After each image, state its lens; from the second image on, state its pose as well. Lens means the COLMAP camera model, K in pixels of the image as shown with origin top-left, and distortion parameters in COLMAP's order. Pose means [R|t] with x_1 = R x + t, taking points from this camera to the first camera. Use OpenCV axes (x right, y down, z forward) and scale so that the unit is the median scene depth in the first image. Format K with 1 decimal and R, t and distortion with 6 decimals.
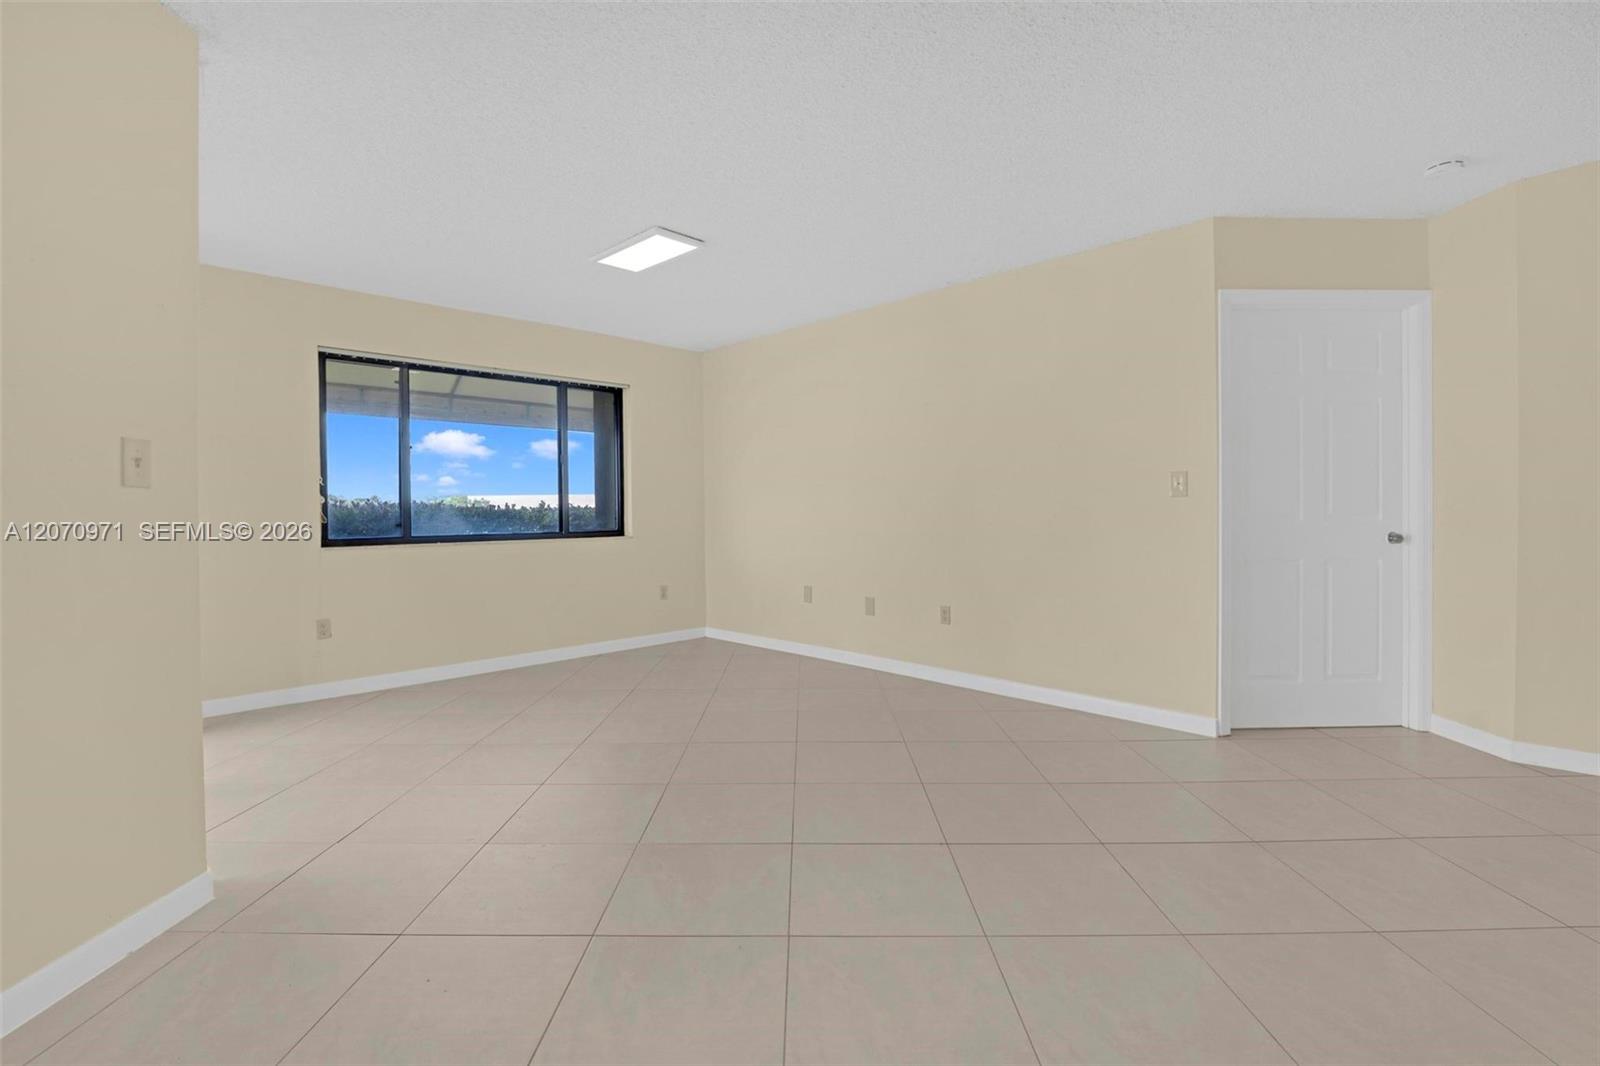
lens RADIAL K [[725.6, 0, 804.7], [0, 725.6, 521.0], [0, 0, 1]] dist [-0.002991, -0.000237]
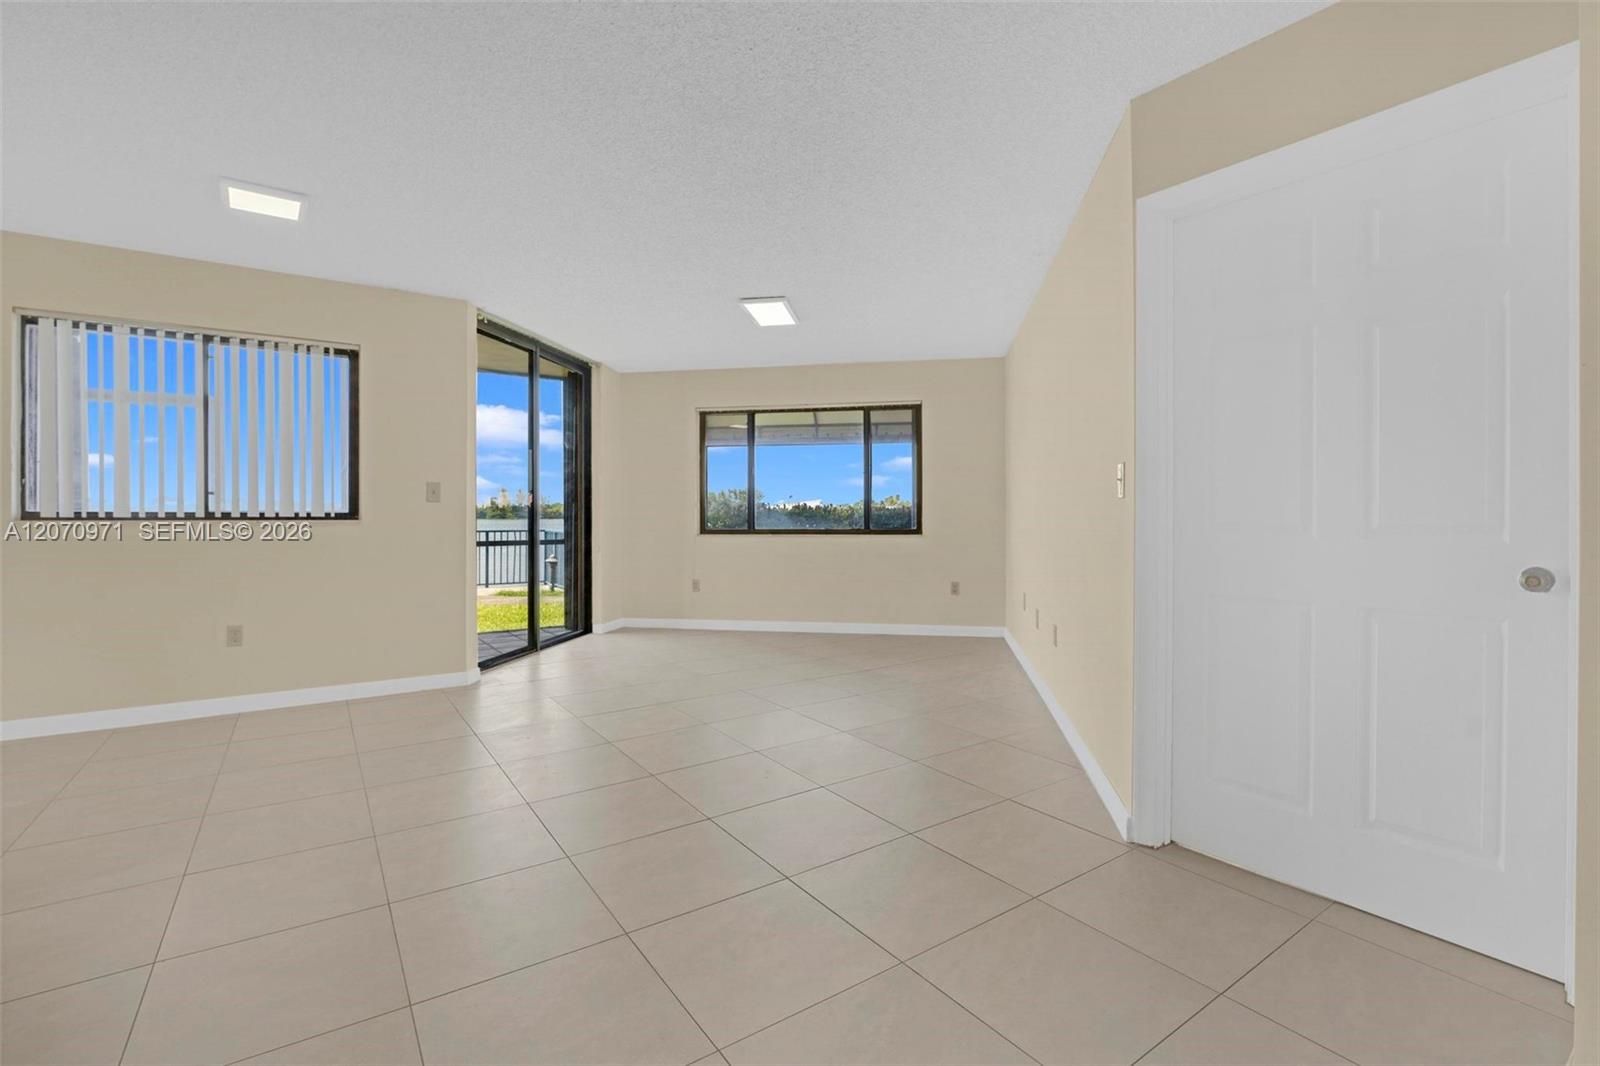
lens RADIAL K [[725.6, 0, 804.7], [0, 725.6, 521.0], [0, 0, 1]] dist [-0.002991, -0.000237]
pose [[0.571815, 0.015327, -0.820239, 0.672355], [-0.013841, 0.999863, 0.009034, -0.009261], [0.820266, 0.006187, 0.571949, 0.240329]]
